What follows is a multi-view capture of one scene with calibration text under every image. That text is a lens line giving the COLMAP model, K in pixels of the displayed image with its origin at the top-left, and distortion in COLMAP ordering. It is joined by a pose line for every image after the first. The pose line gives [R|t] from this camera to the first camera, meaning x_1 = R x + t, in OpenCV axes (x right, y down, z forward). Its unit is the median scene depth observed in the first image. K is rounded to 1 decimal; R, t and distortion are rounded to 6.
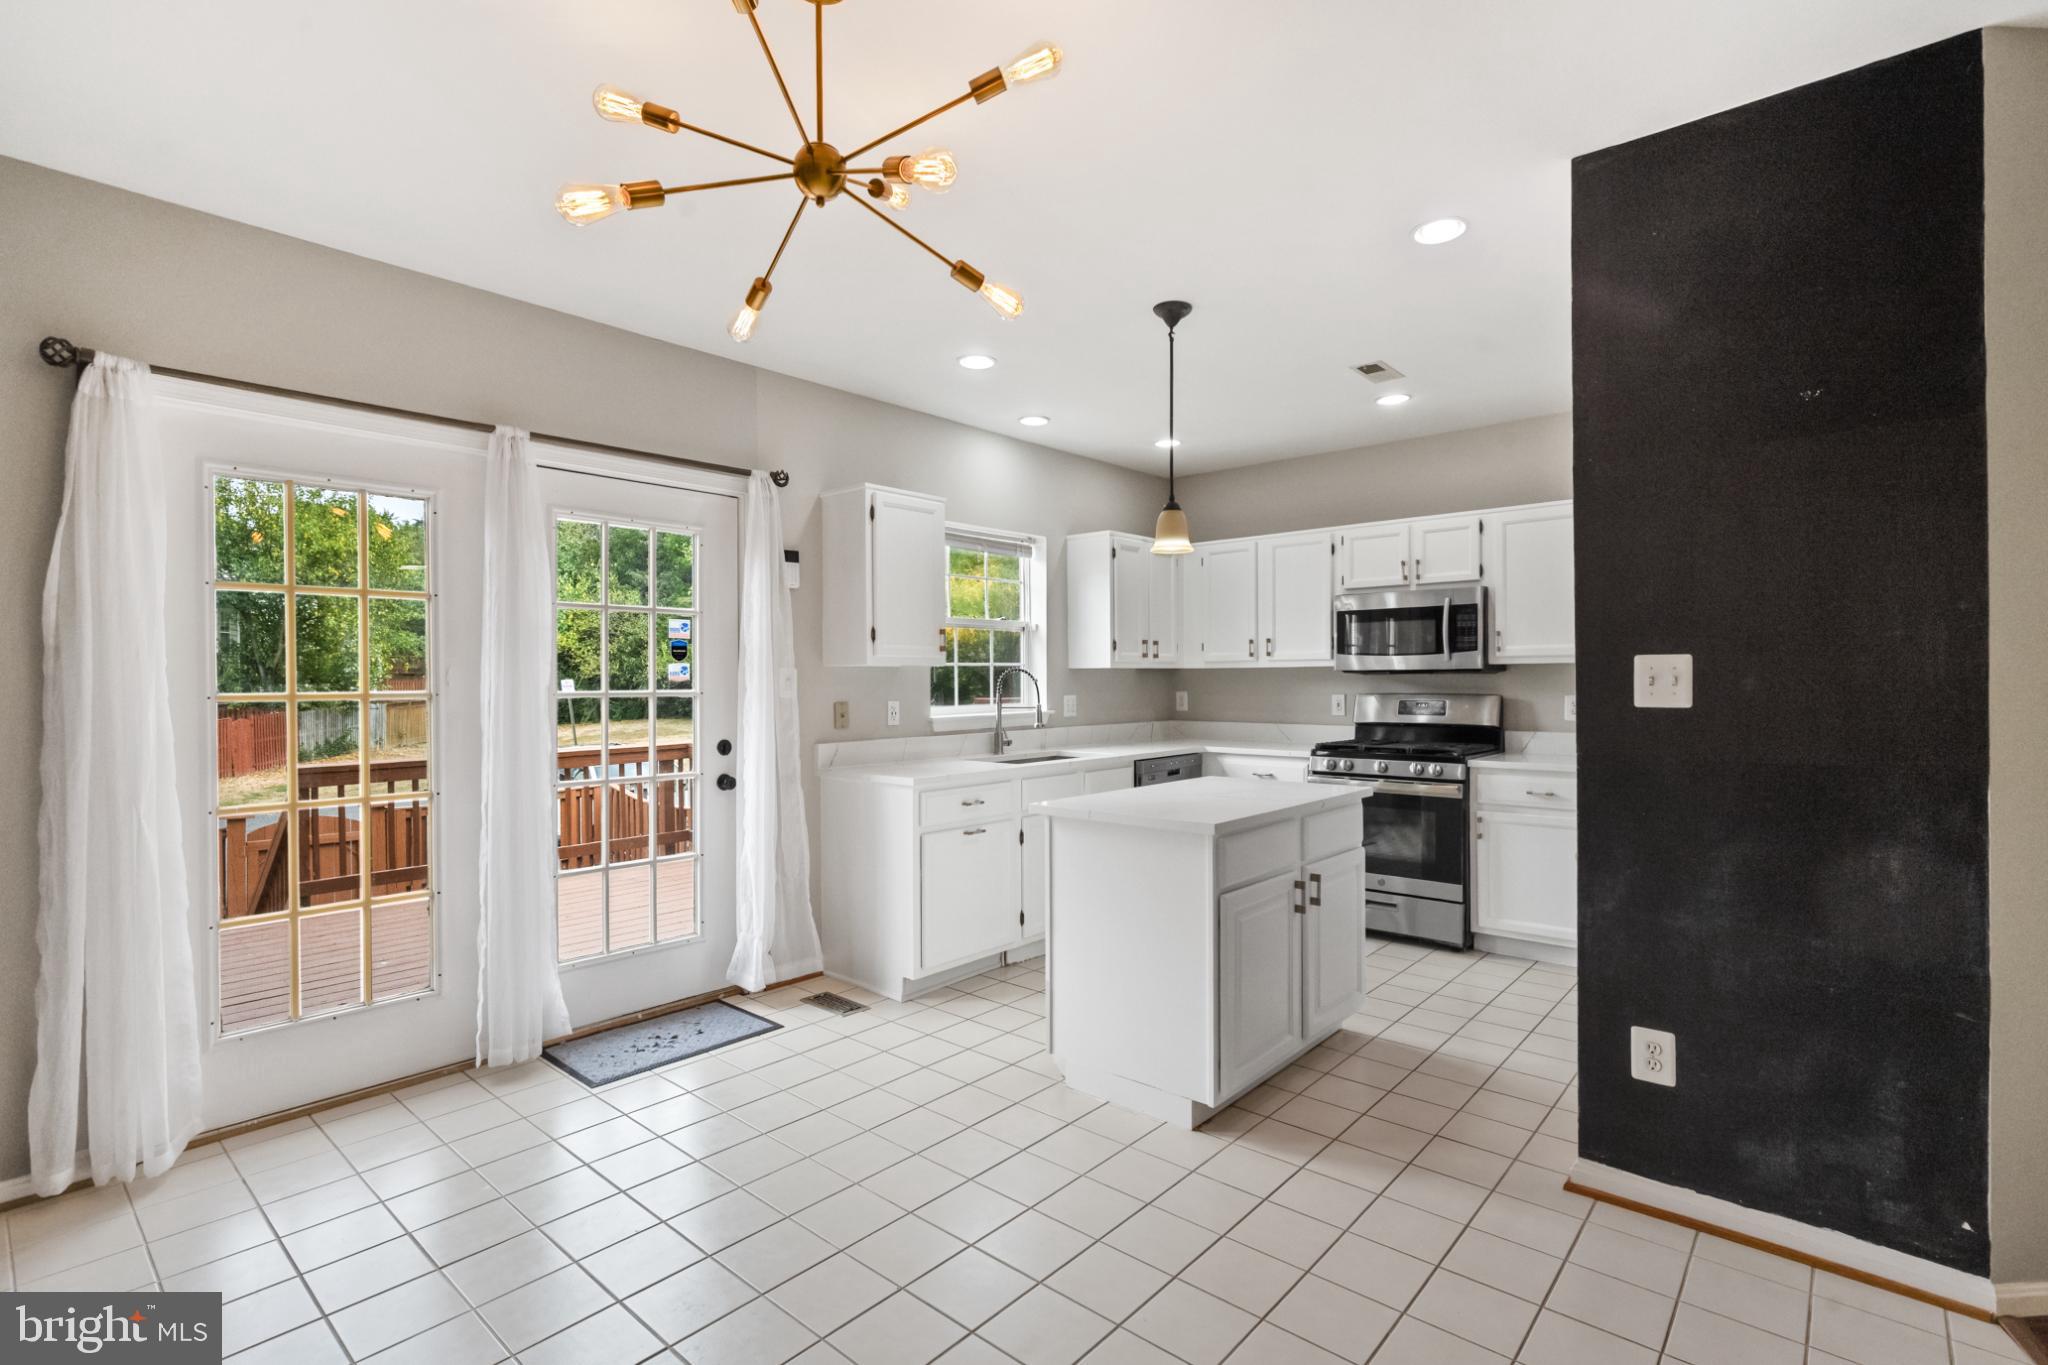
lens RADIAL K [[929.6, 0, 996.0], [0, 929.6, 690.2], [0, 0, 1]] dist [-0.004236, 0.000069]
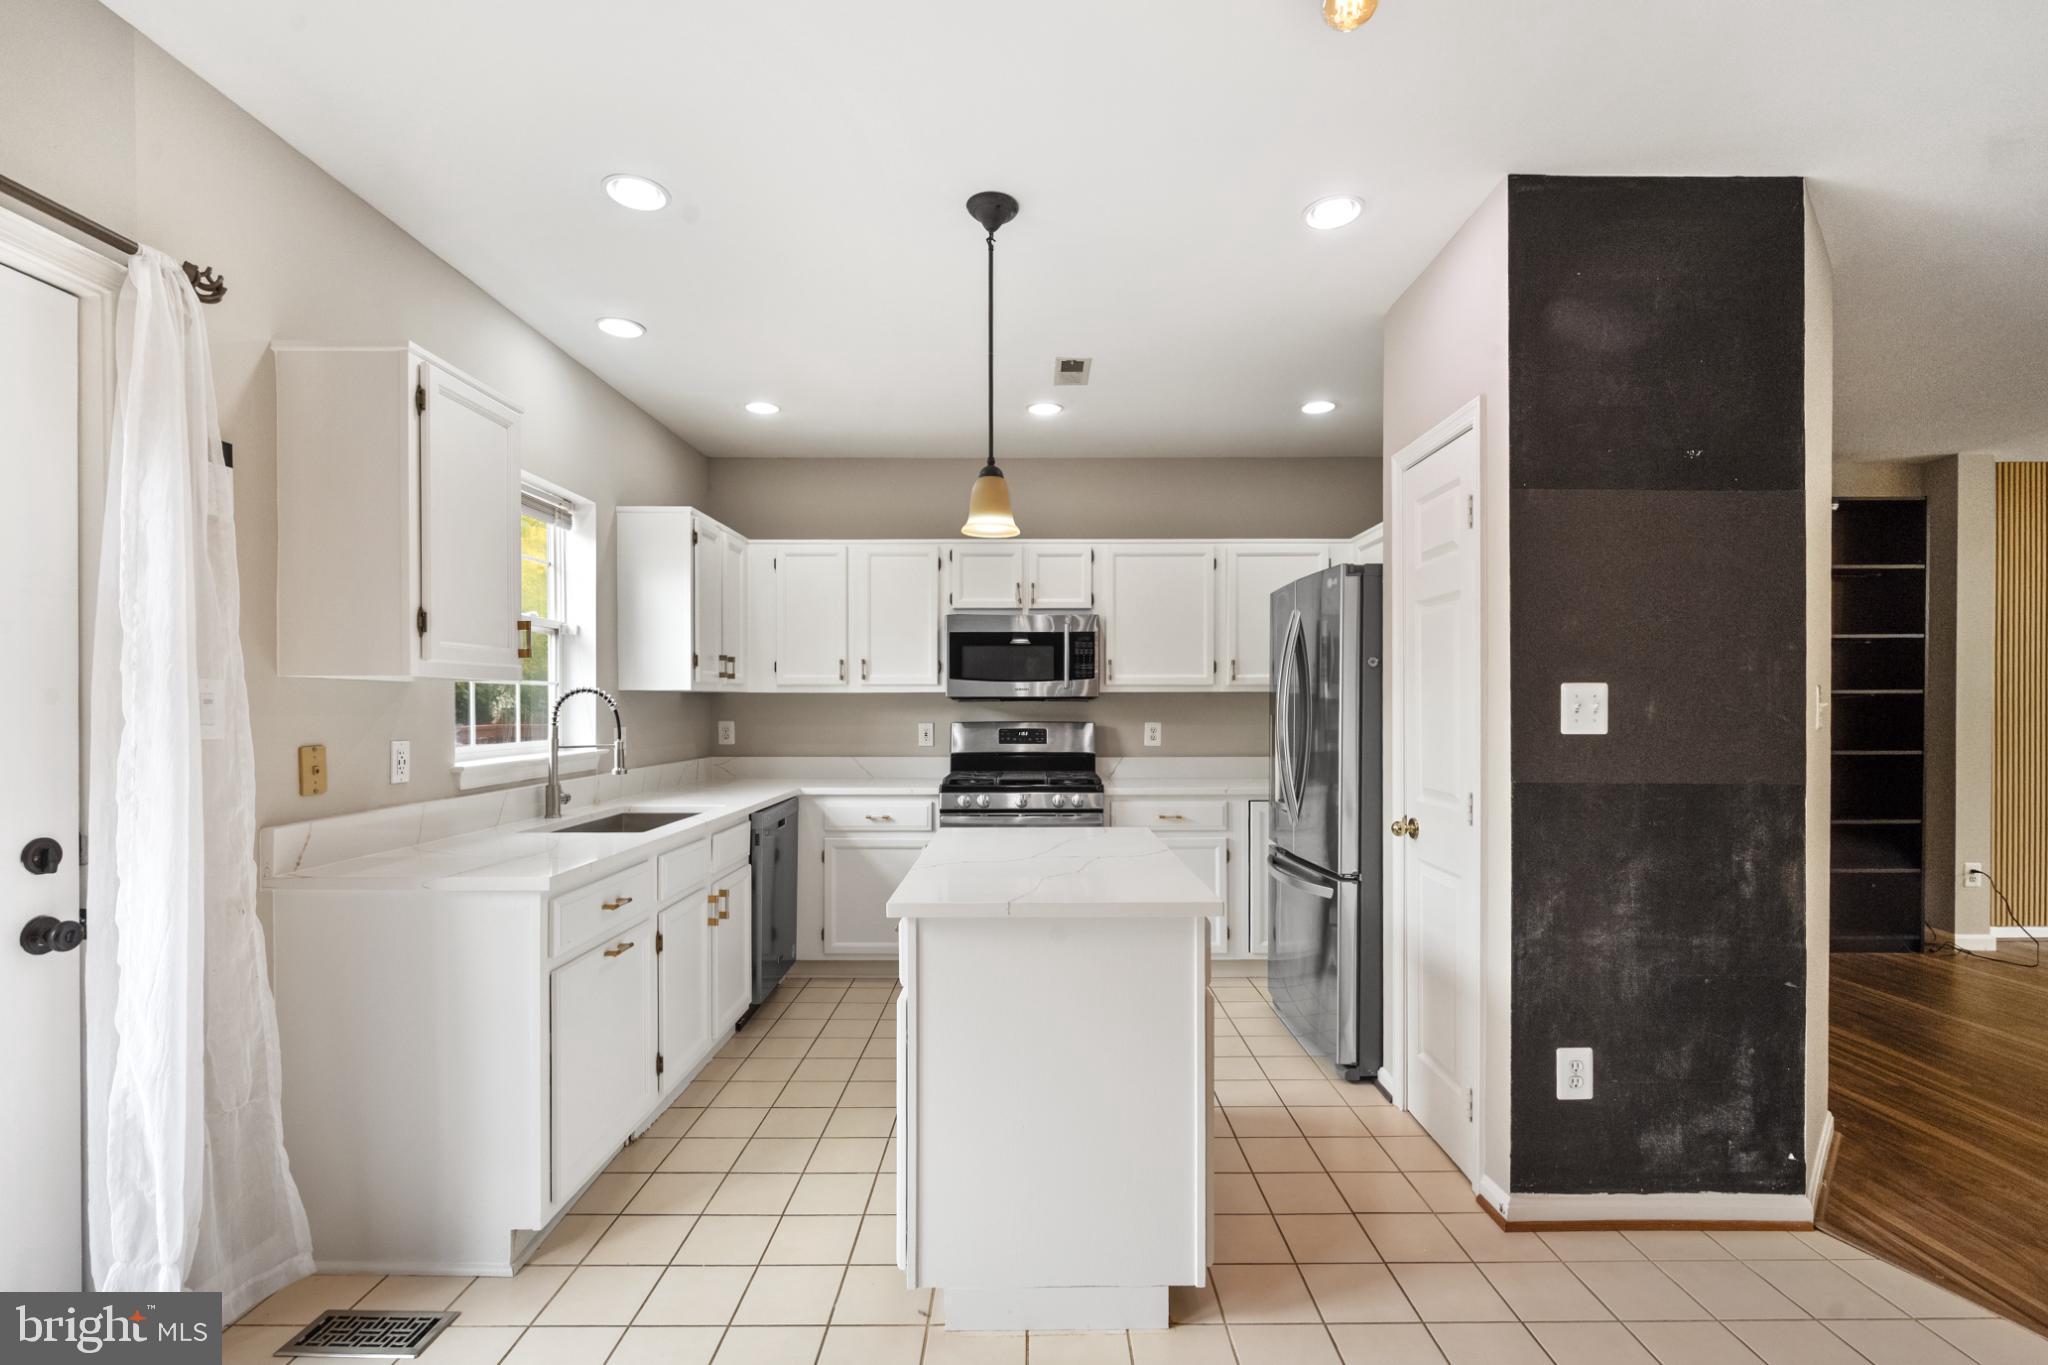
lens RADIAL K [[929.6, 0, 1024.4], [0, 929.6, 713.6], [0, 0, 1]] dist [-0.004236, 0.000069]
pose [[0.739277, -0.000459, 0.673401, -0.244174], [0.004142, 0.999984, -0.003865, -0.001615], [-0.673388, 0.005647, 0.739267, 0.364998]]
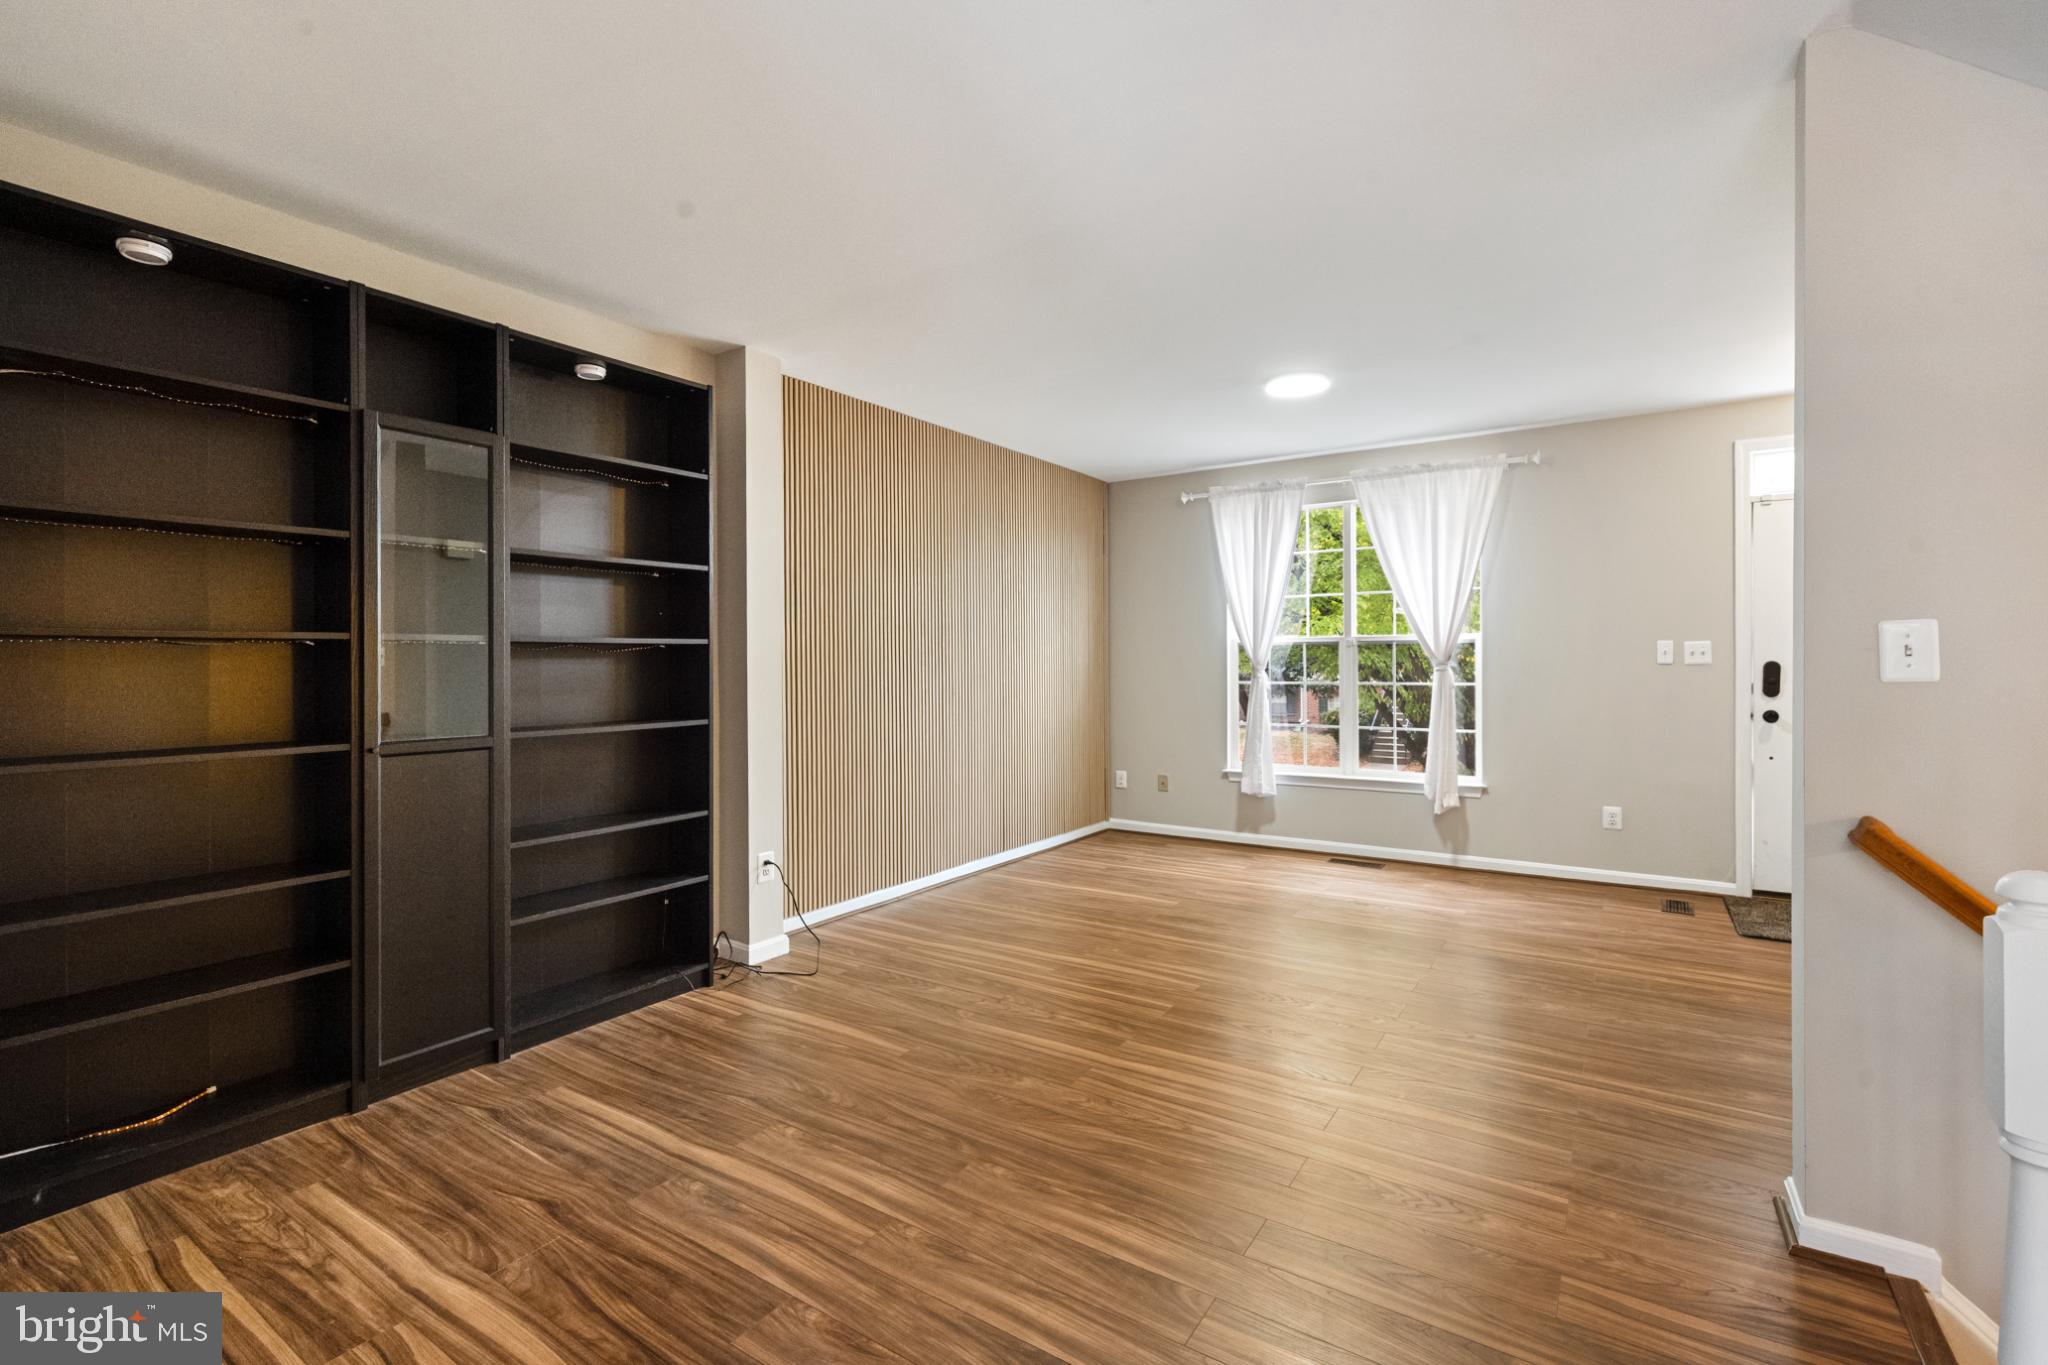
lens RADIAL K [[929.6, 0, 1061.5], [0, 929.6, 655.6], [0, 0, 1]] dist [-0.004236, 0.000069]
pose [[-0.181893, 0.007325, 0.983291, 0.464540], [0.015593, 0.999868, -0.004564, -0.006976], [-0.983195, 0.014502, -0.181983, 0.290460]]
